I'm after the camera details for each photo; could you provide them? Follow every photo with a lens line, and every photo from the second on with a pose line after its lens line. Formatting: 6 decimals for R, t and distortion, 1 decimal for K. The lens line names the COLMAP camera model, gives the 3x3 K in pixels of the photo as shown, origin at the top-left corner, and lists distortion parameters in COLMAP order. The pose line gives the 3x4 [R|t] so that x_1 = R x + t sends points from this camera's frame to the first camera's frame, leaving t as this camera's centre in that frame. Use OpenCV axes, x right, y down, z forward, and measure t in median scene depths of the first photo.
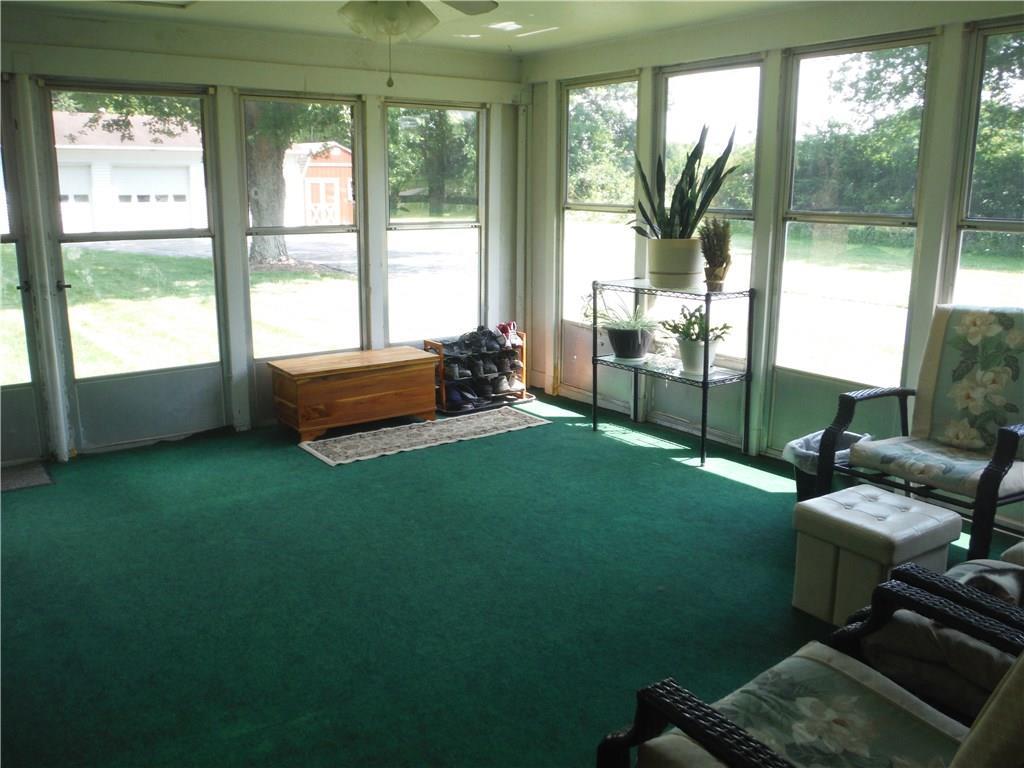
lens RADIAL K [[858.6, 0, 512.0], [0, 858.6, 384.0], [0, 0, 1]] dist [-0.004762, -0.000499]
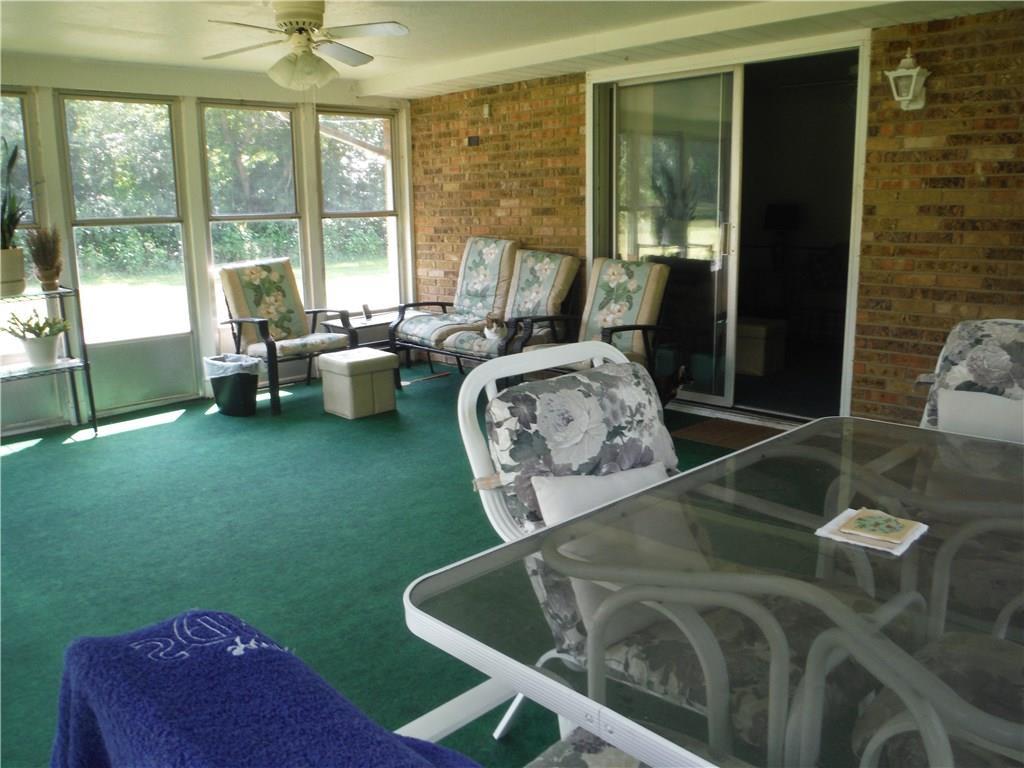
lens RADIAL K [[858.6, 0, 512.0], [0, 858.6, 384.0], [0, 0, 1]] dist [-0.004762, -0.000499]
pose [[-0.176267, -0.188978, 0.966032, -1.280005], [0.246425, 0.941675, 0.229177, -0.126289], [-0.952998, 0.278451, -0.119417, 0.754517]]
